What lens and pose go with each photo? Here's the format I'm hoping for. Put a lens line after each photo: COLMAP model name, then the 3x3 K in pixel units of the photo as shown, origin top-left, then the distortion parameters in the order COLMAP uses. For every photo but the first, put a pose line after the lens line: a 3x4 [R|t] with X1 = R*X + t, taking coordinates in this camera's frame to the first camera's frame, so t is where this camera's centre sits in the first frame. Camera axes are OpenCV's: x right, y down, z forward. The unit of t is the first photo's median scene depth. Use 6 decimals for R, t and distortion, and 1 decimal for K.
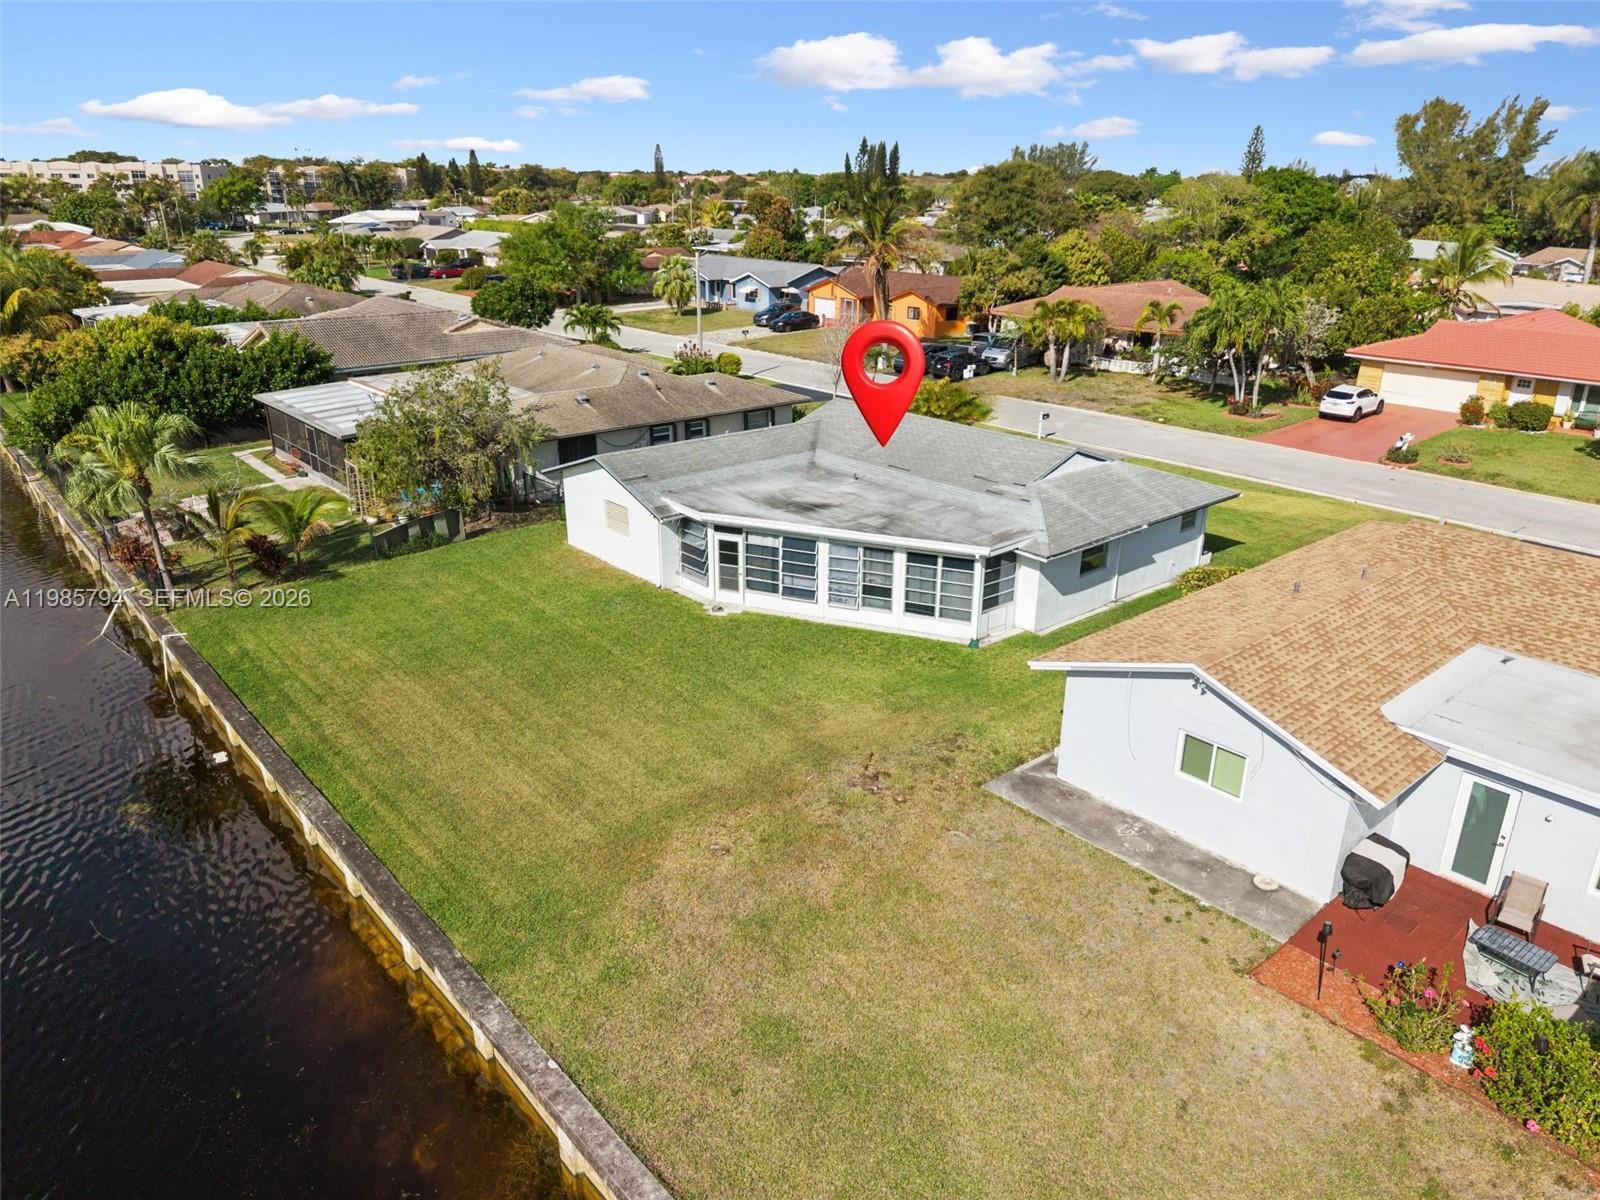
lens RADIAL K [[1096.7, 0, 812.8], [0, 1096.7, 603.7], [0, 0, 1]] dist [0.031386, -0.023025]
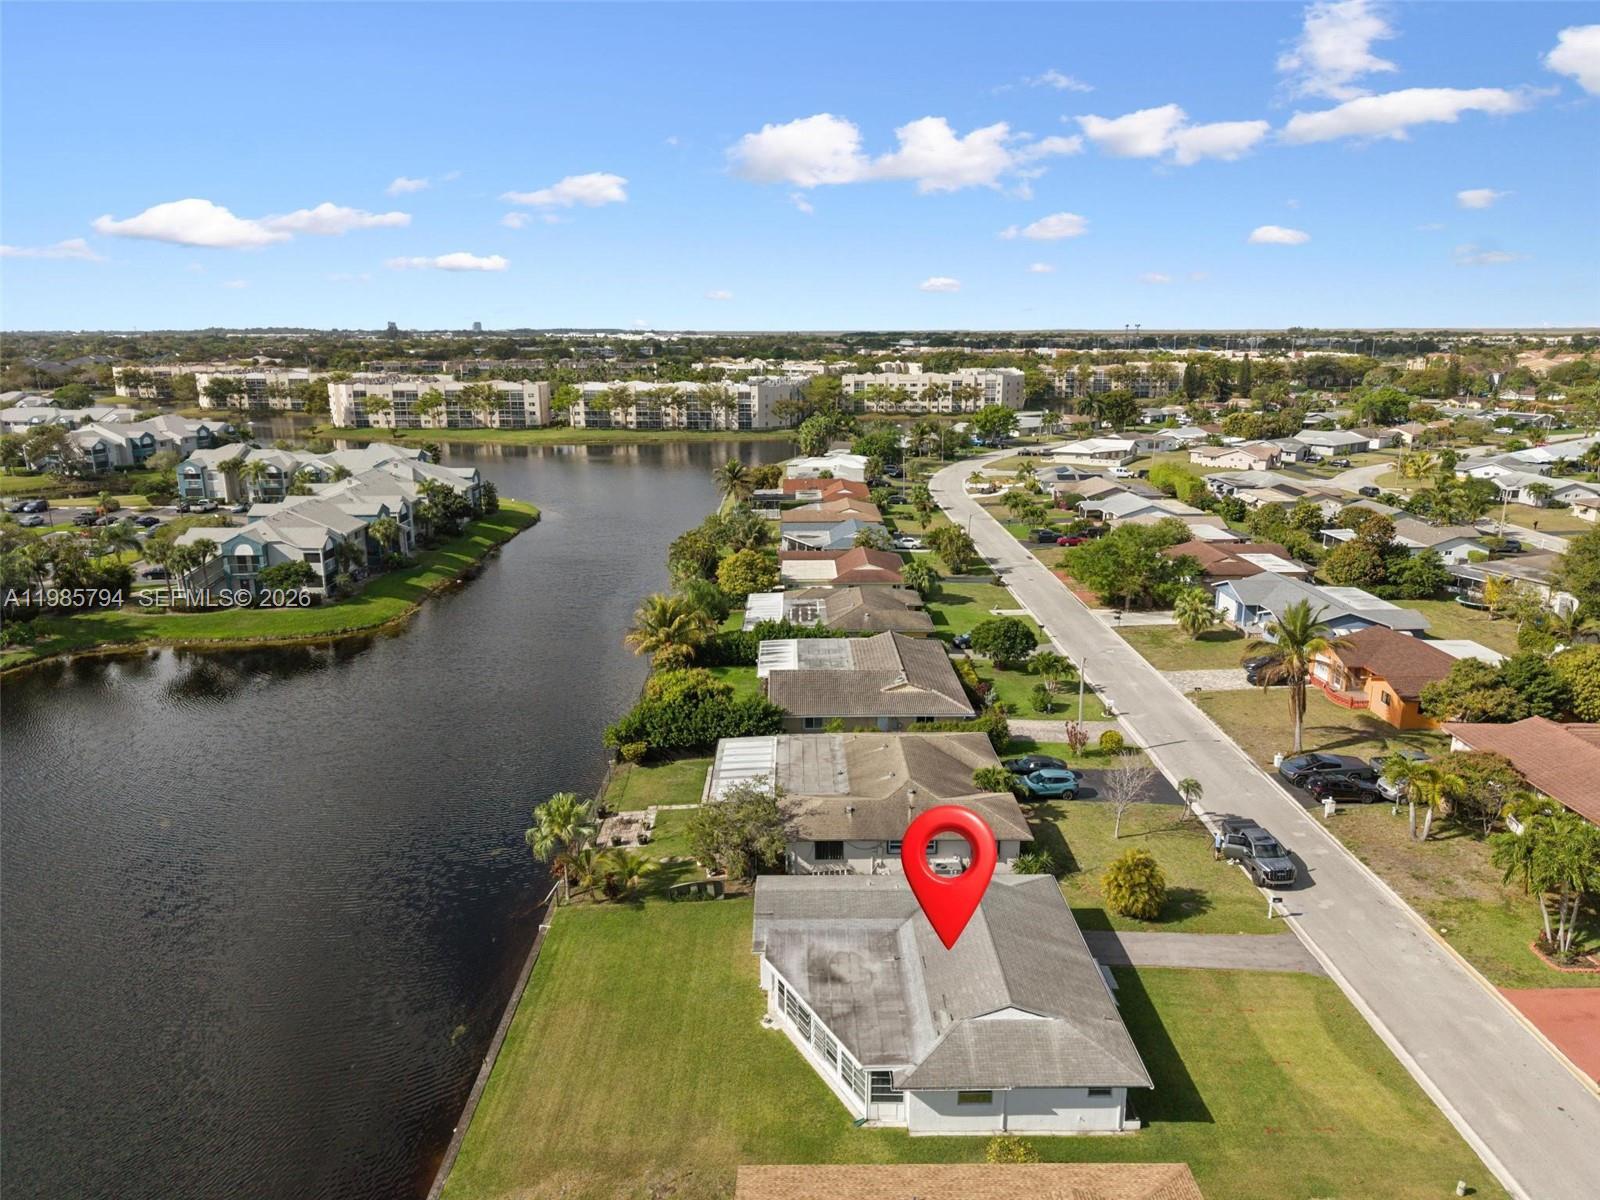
lens RADIAL K [[1096.7, 0, 806.6], [0, 1096.7, 571.3], [0, 0, 1]] dist [0.031386, -0.023025]
pose [[0.758250, 0.137159, -0.637373, 0.840564], [-0.229804, 0.971103, -0.064410, -0.512331], [0.610120, 0.195310, 0.767859, -0.291012]]
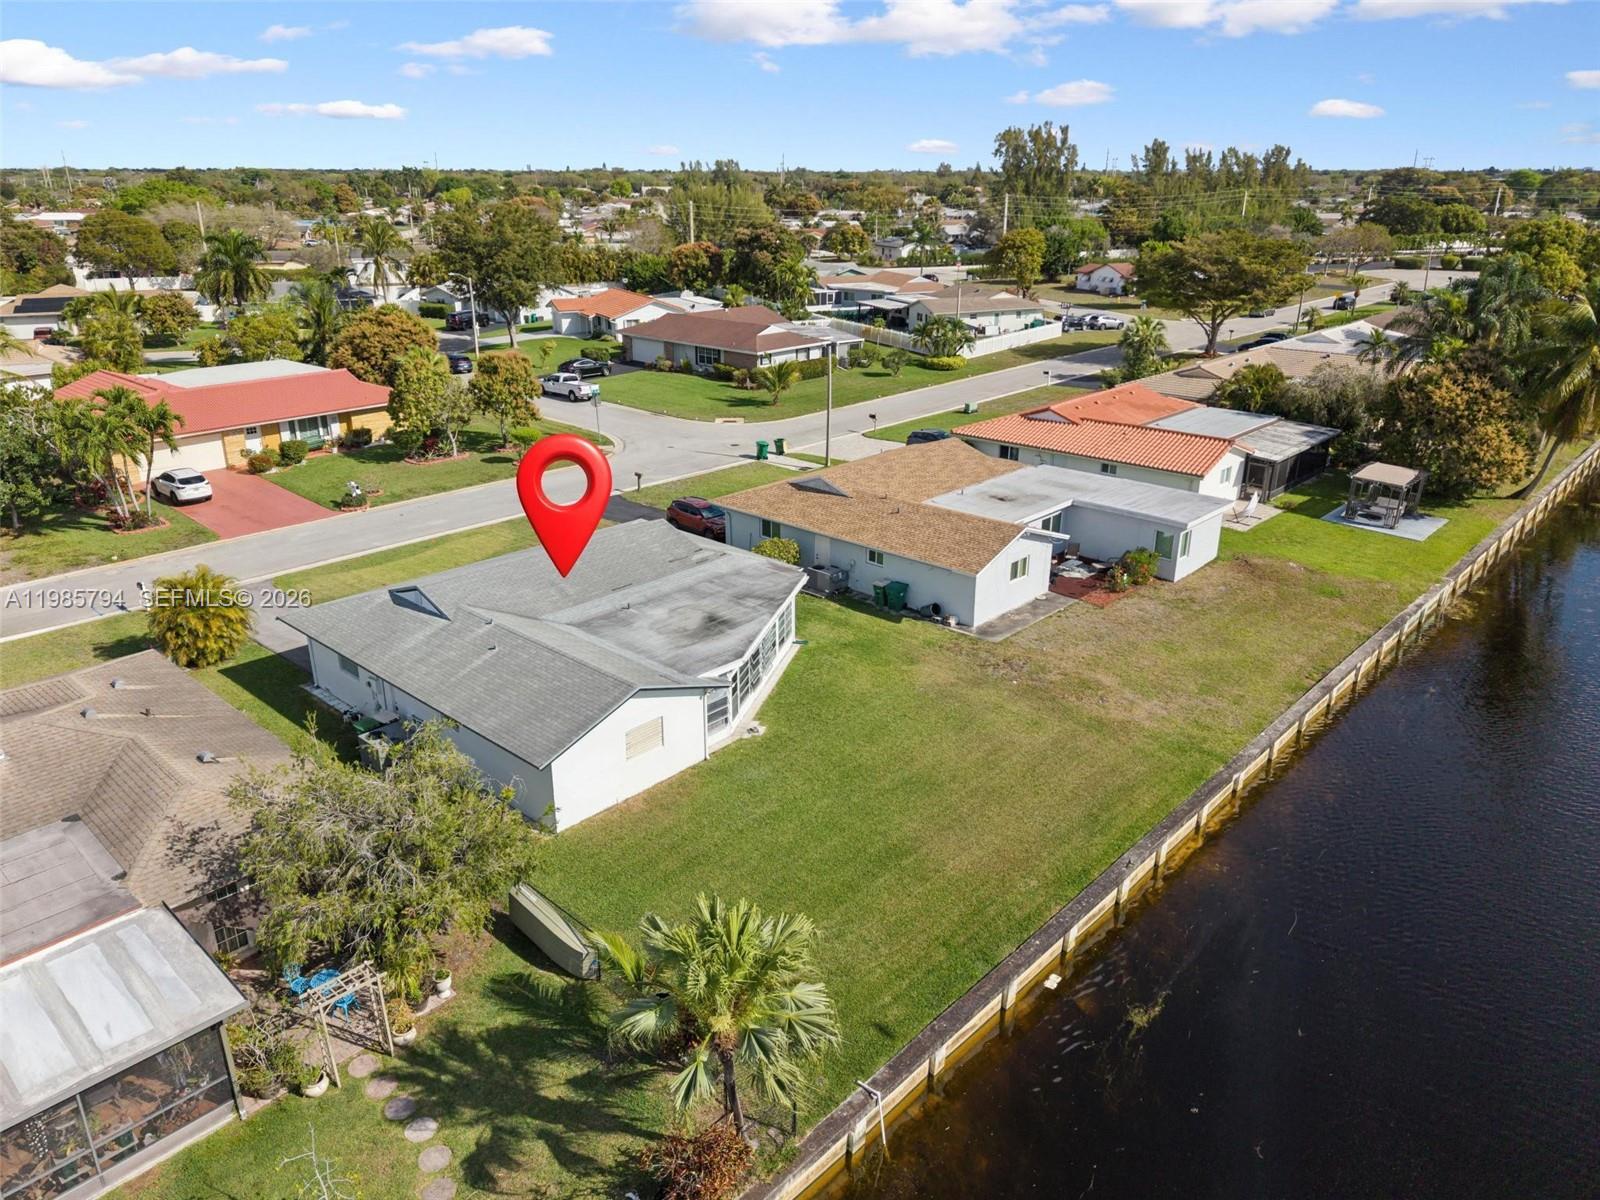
lens RADIAL K [[1096.7, 0, 799.9], [0, 1096.7, 592.8], [0, 0, 1]] dist [0.031386, -0.023025]
pose [[-0.109655, -0.359233, 0.926783, -1.051538], [0.353897, 0.857194, 0.374132, -0.504848], [-0.928834, 0.369011, 0.033136, 0.837213]]
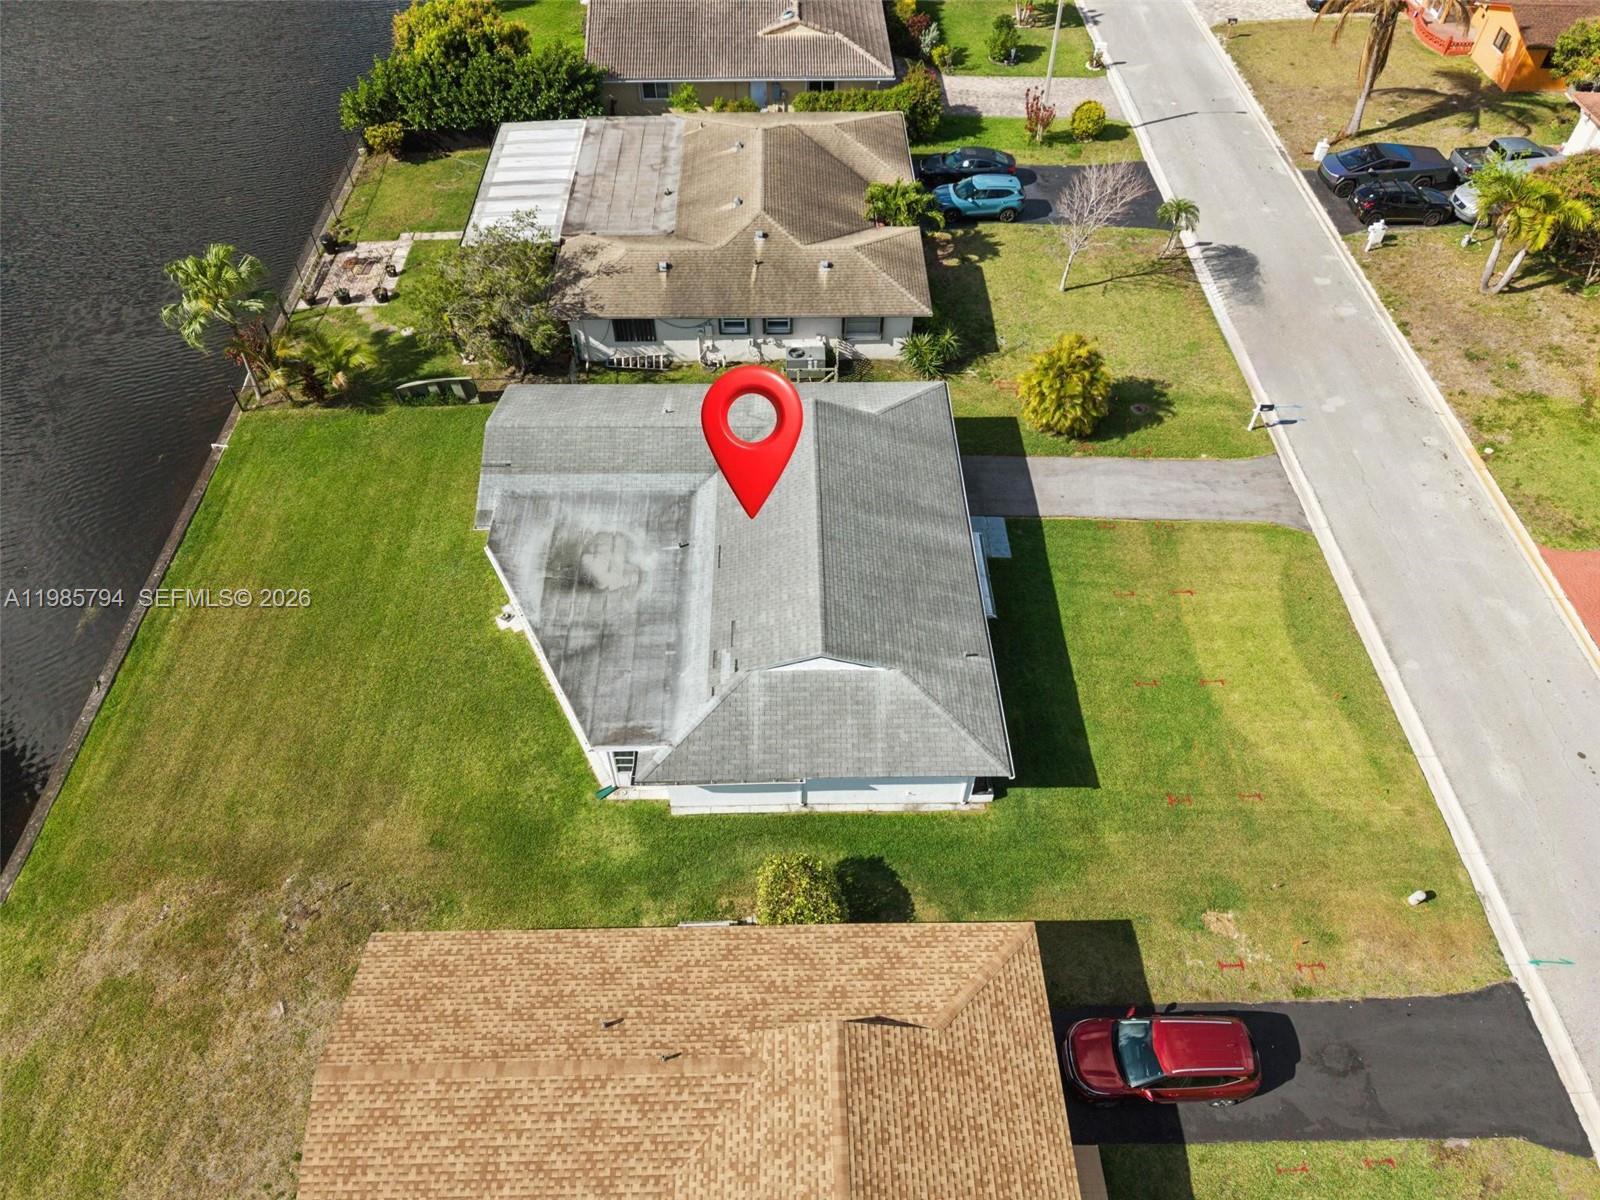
lens RADIAL K [[1096.7, 0, 812.4], [0, 1096.7, 593.7], [0, 0, 1]] dist [0.031386, -0.023025]
pose [[0.766628, 0.483873, -0.422077, 0.586302], [-0.233410, 0.822387, 0.518844, -0.640740], [0.598165, -0.299243, 0.743406, 0.353153]]
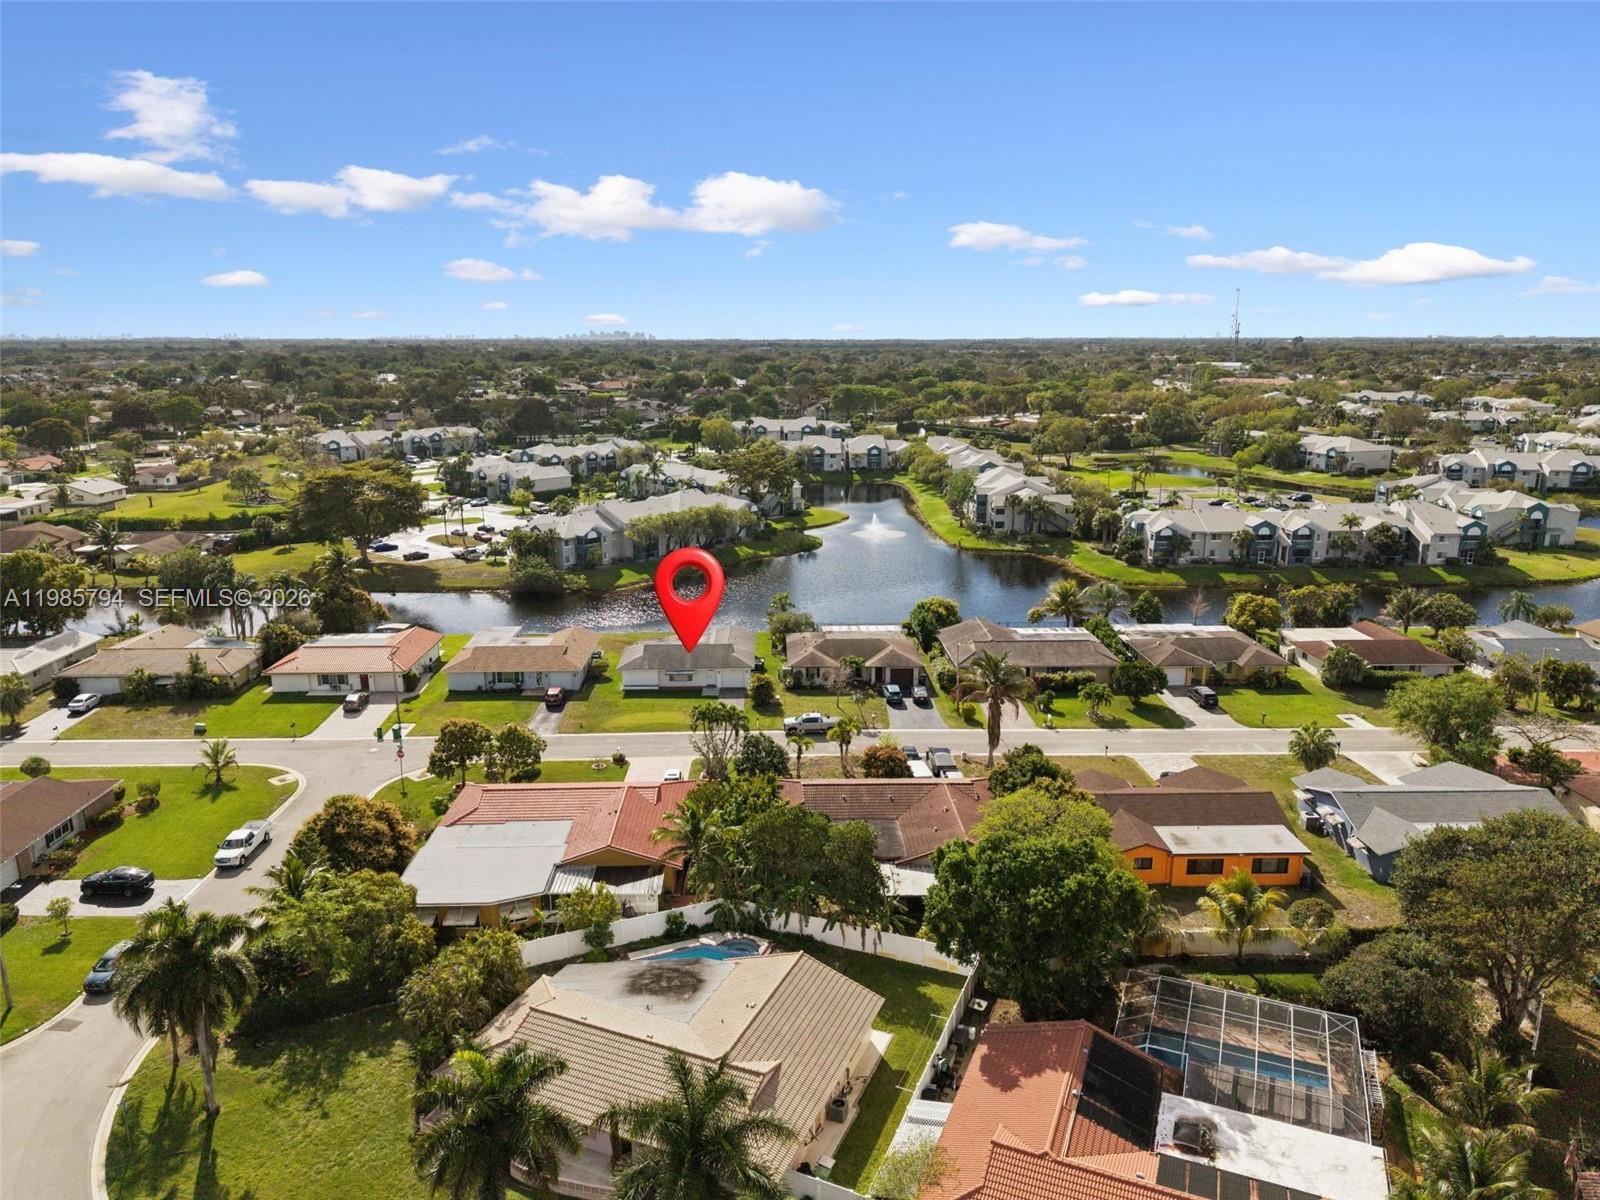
lens RADIAL K [[1096.7, 0, 804.0], [0, 1096.7, 600.0], [0, 0, 1]] dist [0.031386, -0.023025]
pose [[-0.643696, 0.185950, -0.742346, 2.879149], [-0.268723, 0.853340, 0.446765, -2.287025], [0.716549, 0.487066, -0.499323, 3.400300]]
